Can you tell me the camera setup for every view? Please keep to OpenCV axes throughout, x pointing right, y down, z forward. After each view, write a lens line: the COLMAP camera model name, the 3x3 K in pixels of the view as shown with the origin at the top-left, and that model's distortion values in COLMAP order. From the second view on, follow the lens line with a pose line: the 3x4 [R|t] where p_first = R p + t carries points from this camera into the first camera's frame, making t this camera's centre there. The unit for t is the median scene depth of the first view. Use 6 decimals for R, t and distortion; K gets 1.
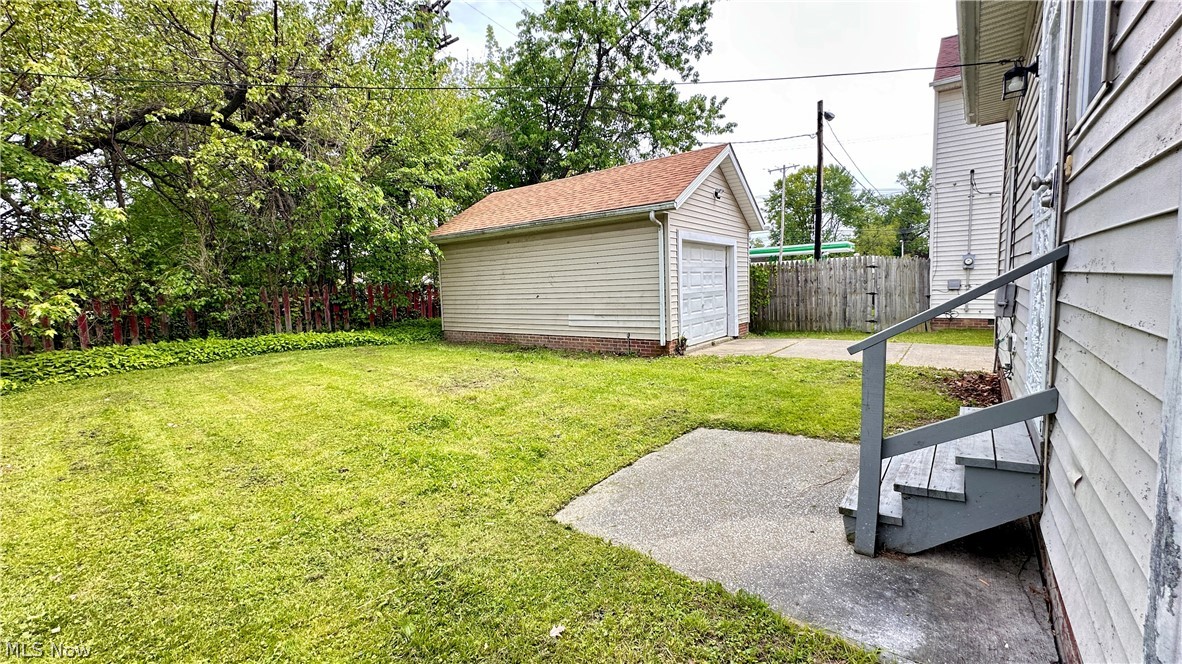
lens RADIAL K [[471.8, 0, 591.2], [0, 471.8, 331.8], [0, 0, 1]] dist [-0.000711, 0.000119]
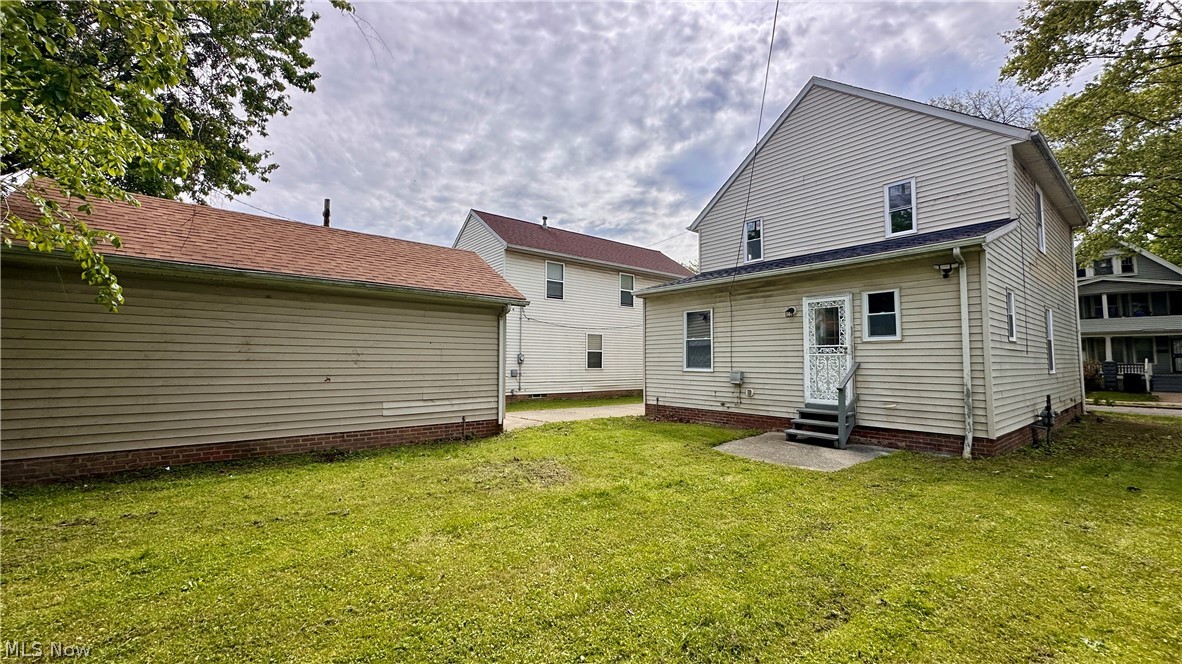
lens RADIAL K [[471.8, 0, 590.9], [0, 471.8, 333.0], [0, 0, 1]] dist [-0.000711, 0.000119]
pose [[0.214555, 0.100427, 0.971535, -0.766214], [0.087760, 0.988694, -0.121582, -0.023924], [-0.972761, 0.111348, 0.203315, 0.479785]]
